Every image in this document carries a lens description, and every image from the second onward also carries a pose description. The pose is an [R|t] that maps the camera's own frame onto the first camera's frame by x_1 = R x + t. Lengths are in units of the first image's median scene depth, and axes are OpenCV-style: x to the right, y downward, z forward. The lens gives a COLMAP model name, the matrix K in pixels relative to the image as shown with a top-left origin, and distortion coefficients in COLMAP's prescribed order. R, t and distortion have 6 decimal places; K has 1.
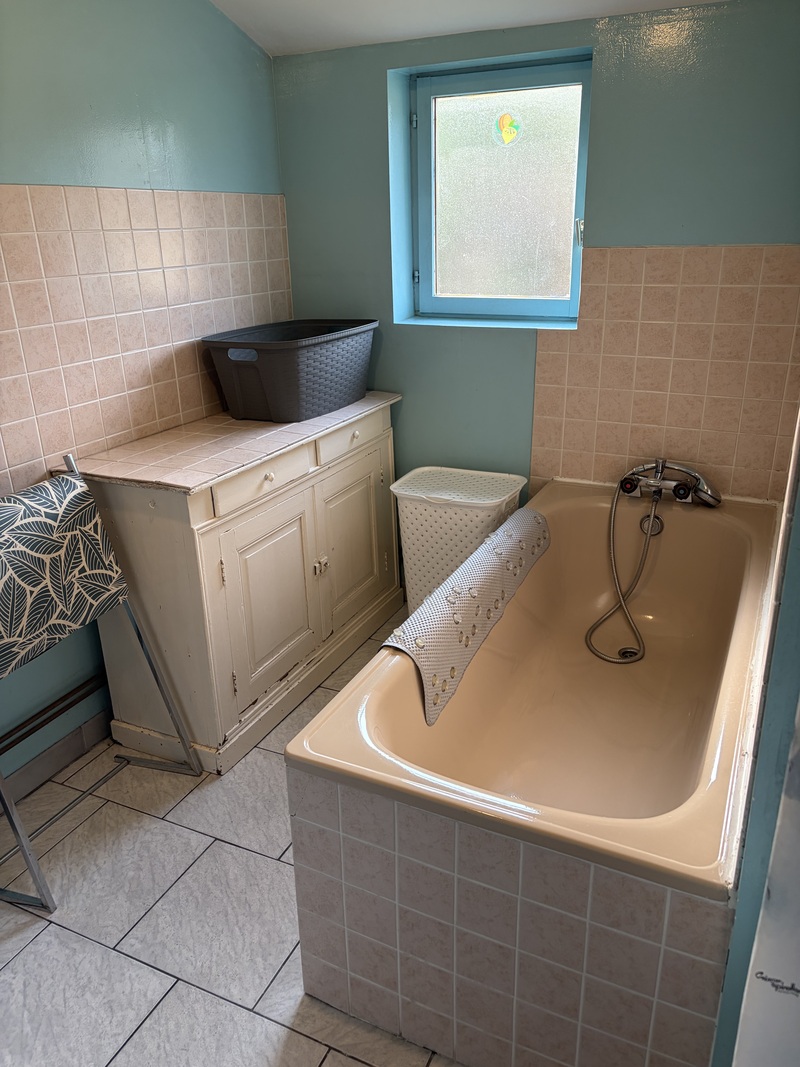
lens RADIAL K [[814.2, 0, 394.5], [0, 814.2, 531.2], [0, 0, 1]] dist [0.053851, -0.051875]
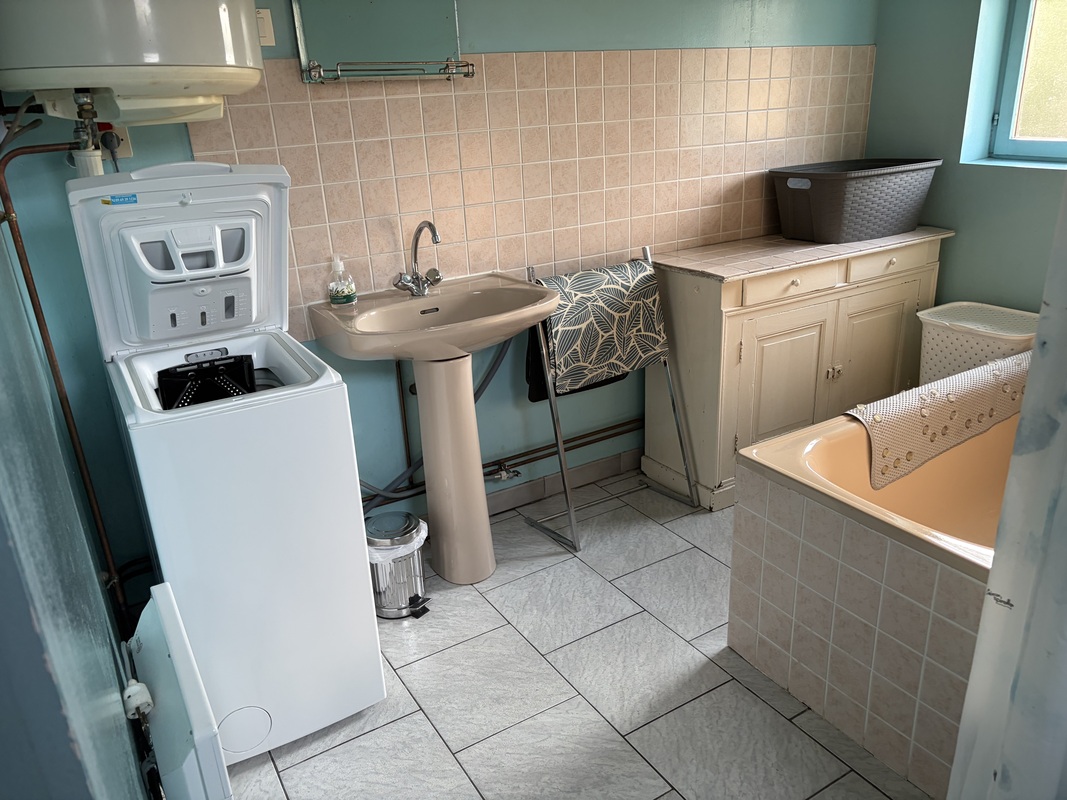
lens RADIAL K [[814.2, 0, 529.3], [0, 814.2, 412.3], [0, 0, 1]] dist [0.053851, -0.051875]
pose [[0.840767, 0.186390, -0.508301, 0.169059], [-0.172722, 0.982153, 0.074453, 0.100574], [0.513106, 0.025197, 0.857955, -0.245786]]
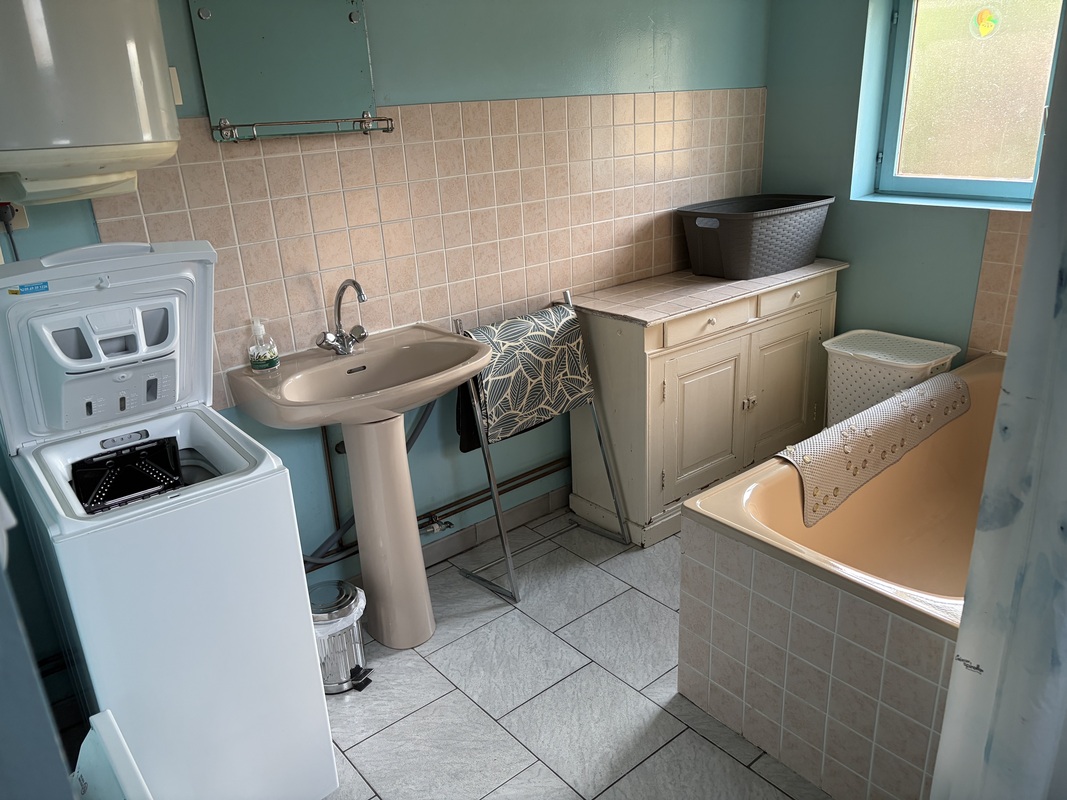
lens RADIAL K [[814.2, 0, 525.0], [0, 814.2, 407.2], [0, 0, 1]] dist [0.053851, -0.051875]
pose [[0.907702, 0.133344, -0.397865, 0.101827], [-0.127970, 0.990964, 0.040166, 0.049893], [0.399626, 0.014456, 0.916564, -0.260876]]
